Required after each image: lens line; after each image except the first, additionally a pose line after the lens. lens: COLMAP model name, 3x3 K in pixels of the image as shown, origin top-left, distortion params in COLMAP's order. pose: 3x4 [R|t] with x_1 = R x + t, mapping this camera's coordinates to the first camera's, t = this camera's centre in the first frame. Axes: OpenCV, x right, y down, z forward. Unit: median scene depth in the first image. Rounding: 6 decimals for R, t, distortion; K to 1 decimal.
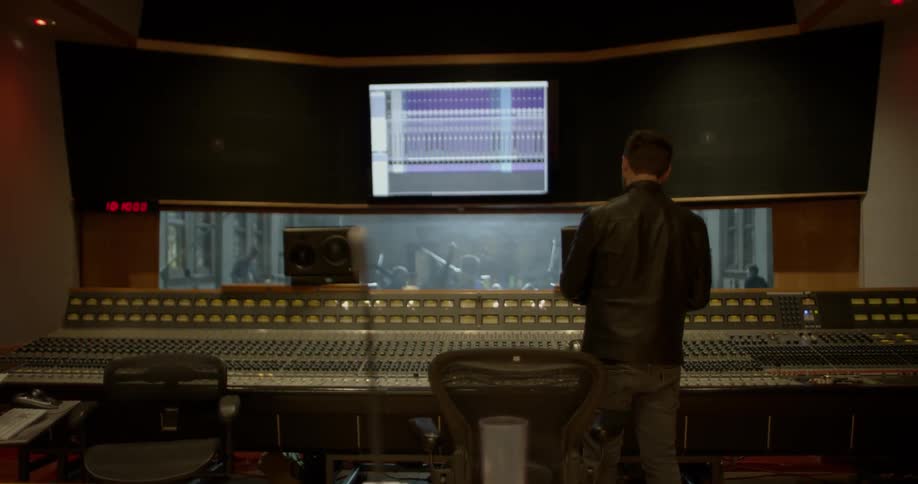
lens RADIAL K [[749.8, 0, 459.0], [0, 749.8, 242.0], [0, 0, 1]] dist [-0.093031, 0.086120]
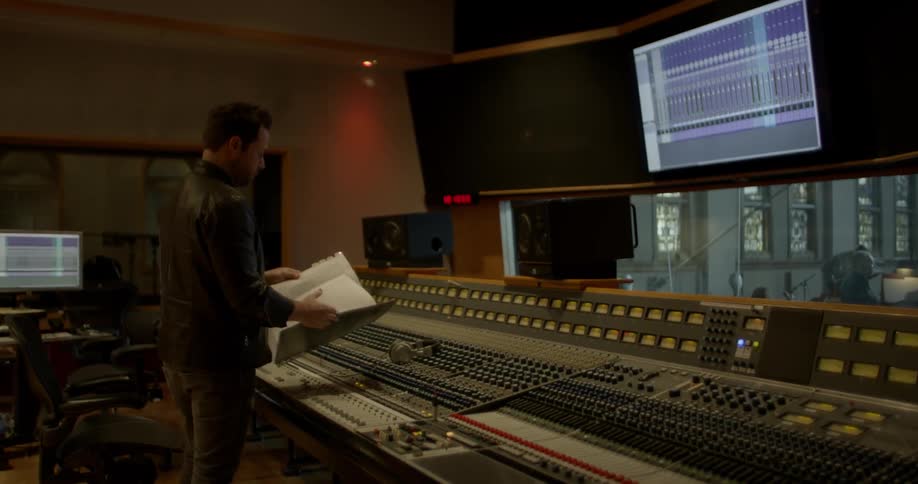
lens RADIAL K [[749.8, 0, 459.0], [0, 749.8, 242.0], [0, 0, 1]] dist [-0.093031, 0.086120]
pose [[0.535269, -0.002767, -0.844677, 0.522659], [0.023356, 0.999661, 0.011526, 0.006232], [0.844359, -0.025898, 0.535152, 0.339051]]
